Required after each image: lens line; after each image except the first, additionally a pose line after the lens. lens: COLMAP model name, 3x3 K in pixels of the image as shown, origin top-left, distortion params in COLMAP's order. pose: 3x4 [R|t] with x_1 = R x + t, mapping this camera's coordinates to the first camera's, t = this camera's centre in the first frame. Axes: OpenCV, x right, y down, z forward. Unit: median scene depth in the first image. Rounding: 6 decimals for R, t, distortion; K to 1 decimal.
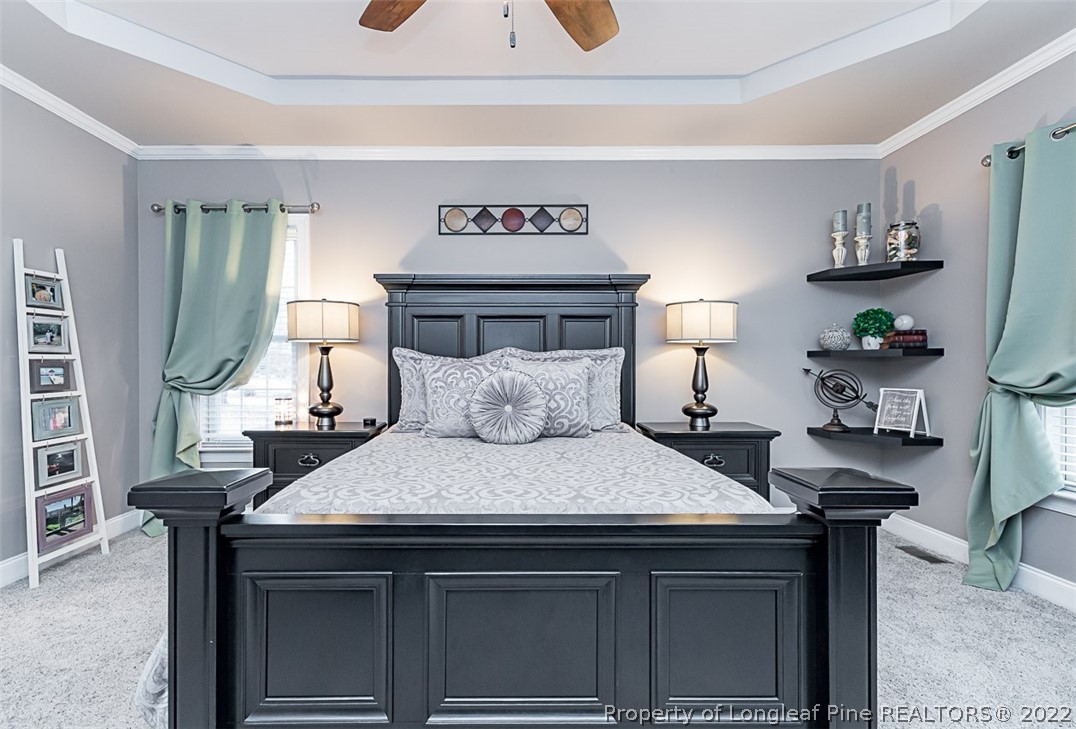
lens RADIAL K [[502.8, 0, 509.8], [0, 502.8, 365.3], [0, 0, 1]] dist [0.003809, 0.000456]
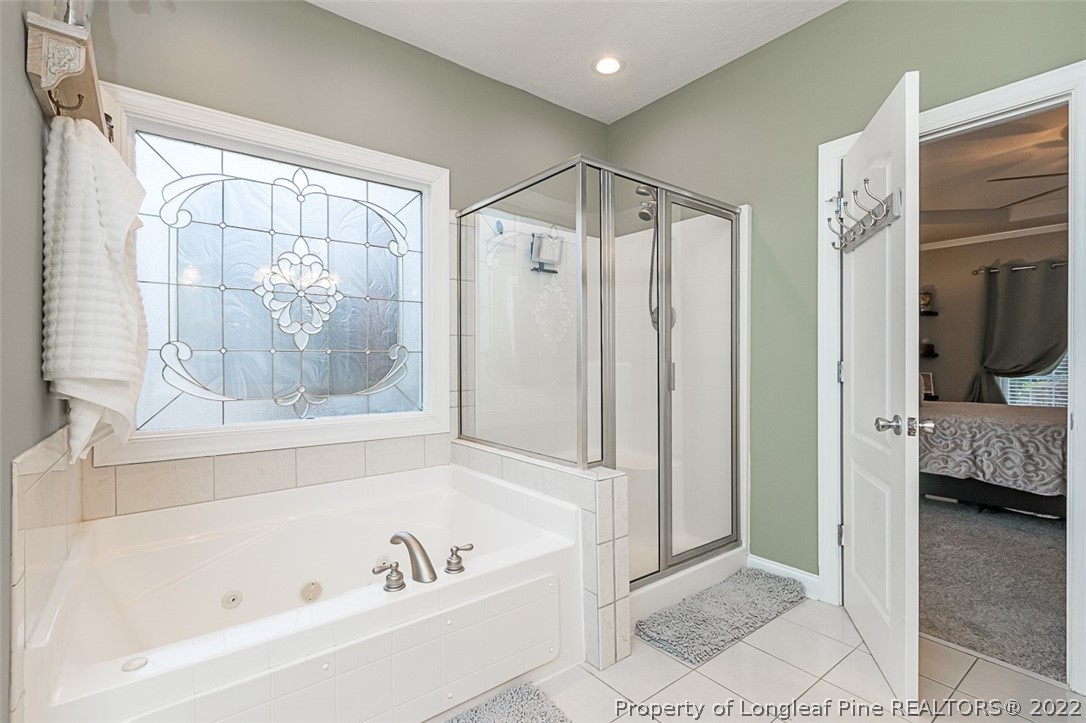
lens RADIAL K [[487.4, 0, 538.0], [0, 487.4, 359.3], [0, 0, 1]] dist [-0.003584, 0.001180]
pose [[0.799761, 0.001269, 0.600317, -1.556403], [-0.000982, 0.999999, -0.000805, -0.004190], [-0.600317, 0.000054, 0.799762, 0.331026]]
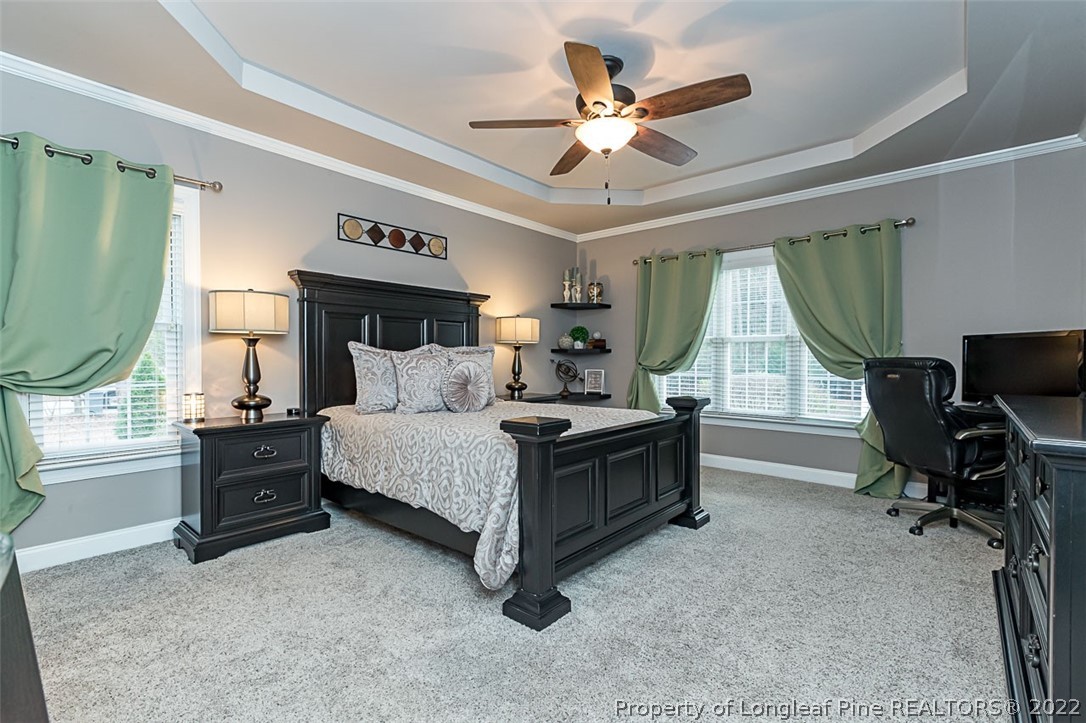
lens RADIAL K [[487.4, 0, 540.3], [0, 487.4, 362.5], [0, 0, 1]] dist [-0.003584, 0.001180]
pose [[0.652757, -0.006886, 0.757536, -0.703568], [0.000076, 0.999959, 0.009024, 0.001943], [-0.757568, -0.005833, 0.652731, -0.042015]]
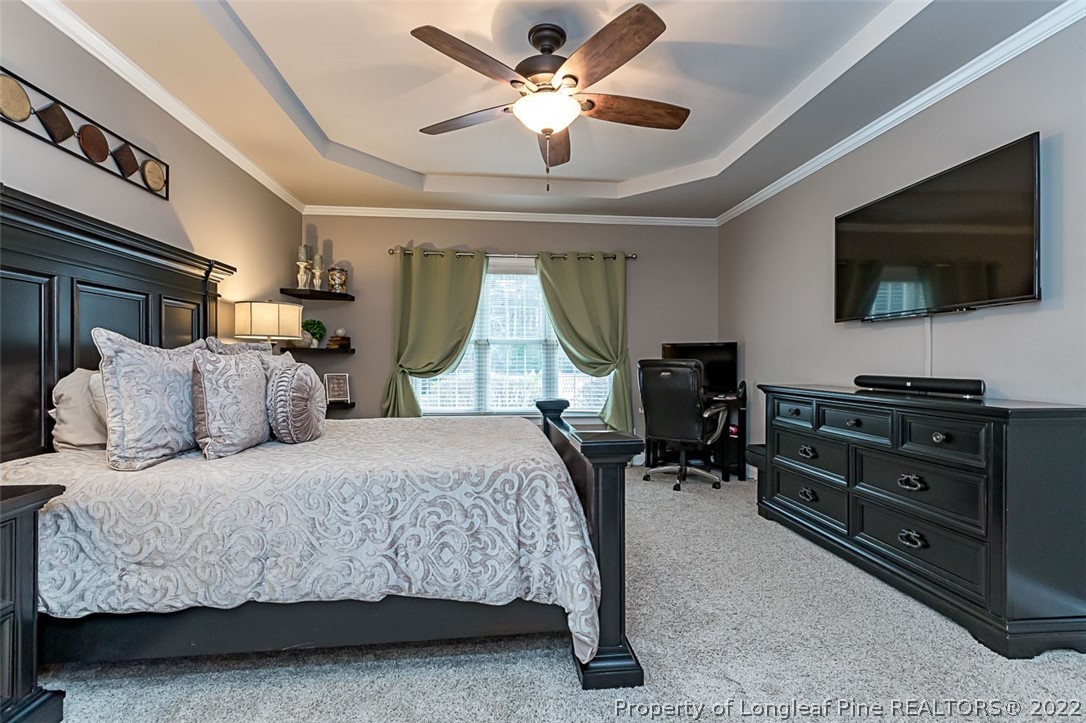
lens RADIAL K [[487.4, 0, 537.1], [0, 487.4, 360.8], [0, 0, 1]] dist [-0.003584, 0.001180]
pose [[-0.100902, -0.004720, 0.994885, -0.743601], [-0.001282, 0.999989, 0.004615, -0.001065], [-0.994896, -0.000810, -0.100907, 0.498685]]
